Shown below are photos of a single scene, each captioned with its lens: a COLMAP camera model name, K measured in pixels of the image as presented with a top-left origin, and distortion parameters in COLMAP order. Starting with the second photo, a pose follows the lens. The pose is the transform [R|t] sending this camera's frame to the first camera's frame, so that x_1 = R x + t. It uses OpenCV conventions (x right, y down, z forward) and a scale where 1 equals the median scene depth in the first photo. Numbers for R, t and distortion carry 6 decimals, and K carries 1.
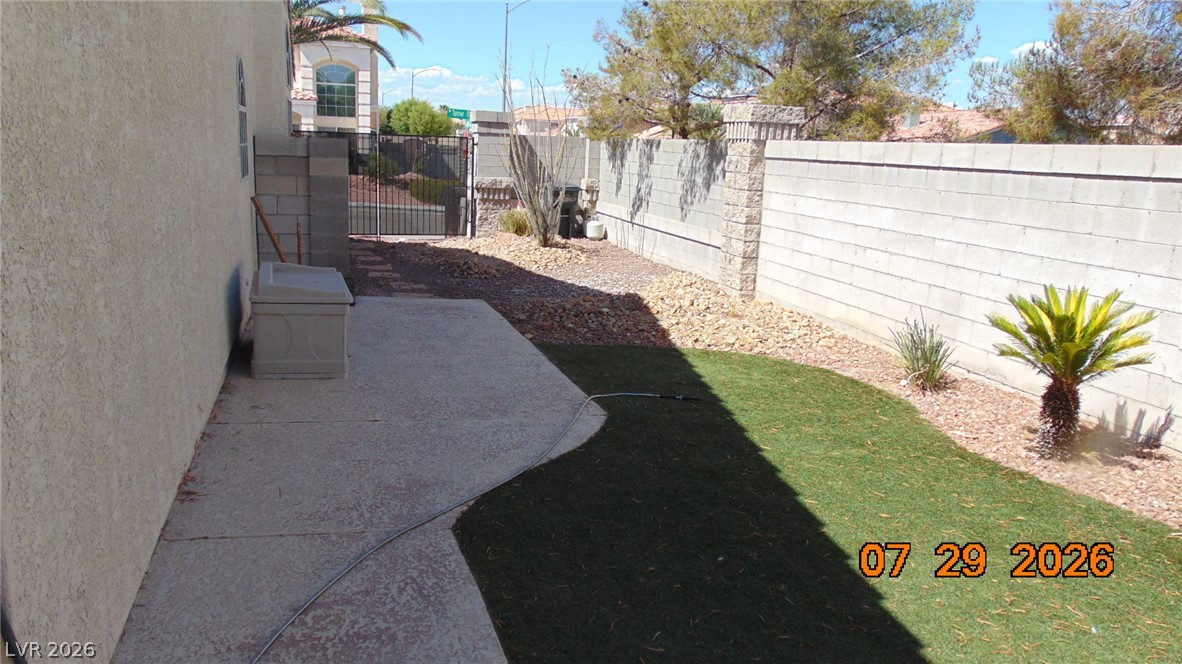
lens RADIAL K [[887.7, 0, 591.0], [0, 887.7, 332.0], [0, 0, 1]] dist [-0.051065, 0.101254]
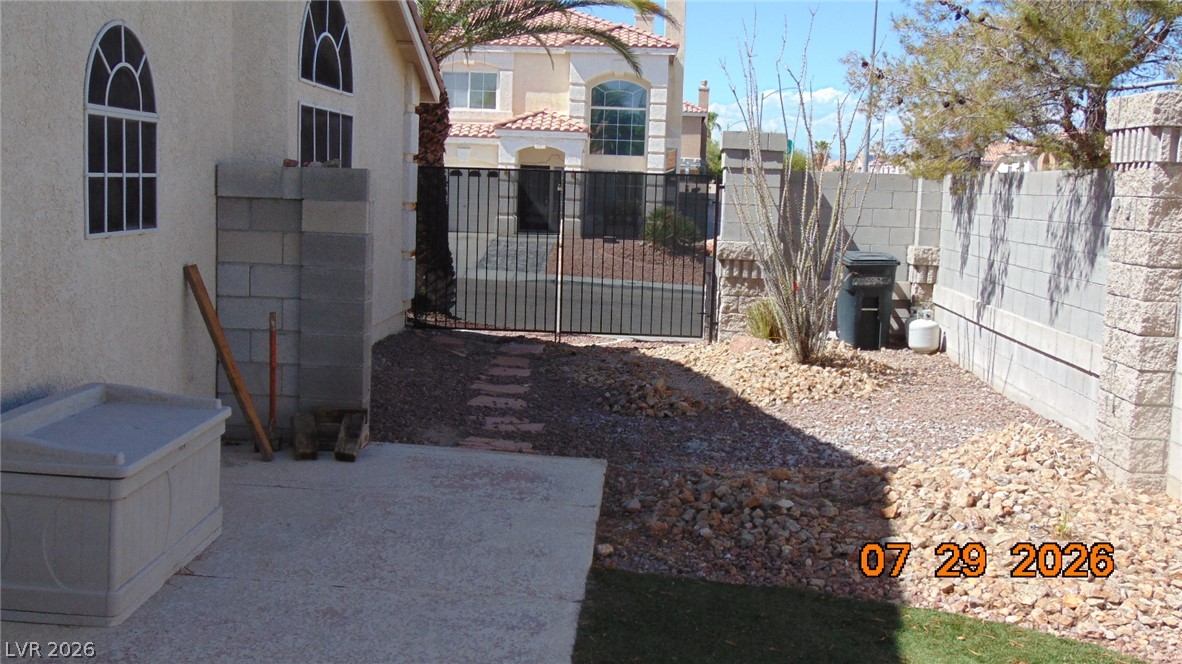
lens RADIAL K [[1308.1, 0, 591.0], [0, 1308.1, 332.0], [0, 0, 1]] dist [-0.005786, -0.008122]
pose [[0.940630, 0.027202, -0.338343, 0.099847], [-0.063480, 0.993295, -0.096622, -0.026860], [0.333446, 0.112364, 0.936049, 0.175536]]
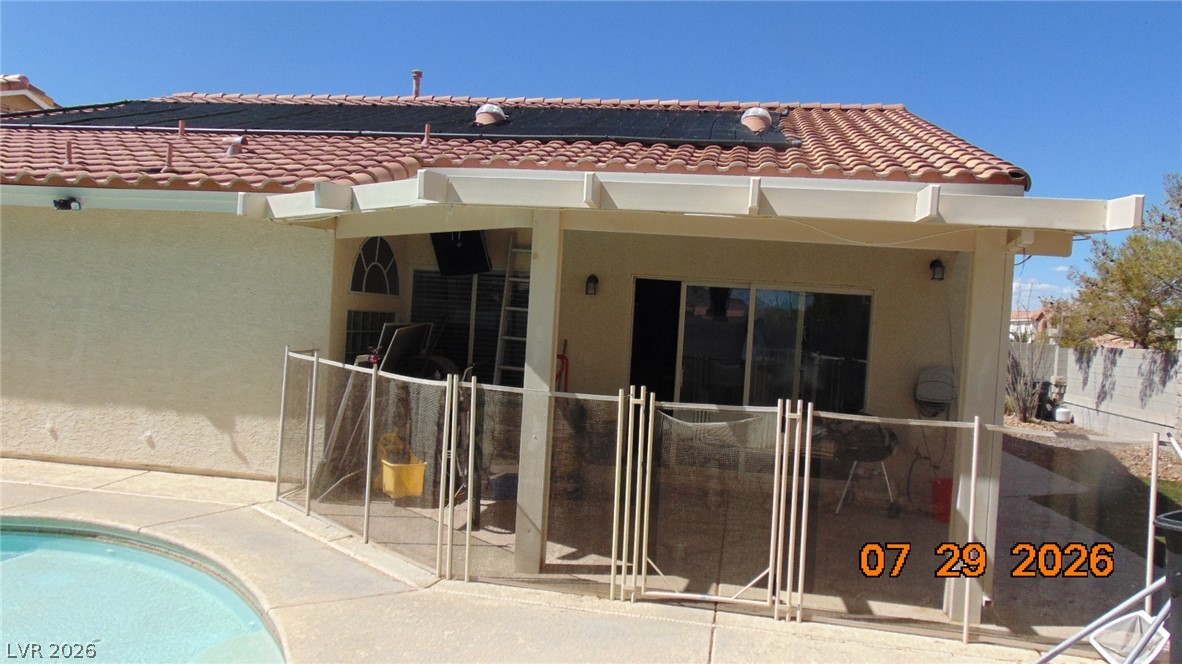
lens RADIAL K [[883.4, 0, 586.3], [0, 883.4, 331.0], [0, 0, 1]] dist [-0.047972, 0.093671]
pose [[0.890902, 0.017733, -0.453849, -0.041440], [-0.116411, 0.974775, -0.190427, 0.103825], [0.439024, 0.222484, 0.870494, -0.518503]]
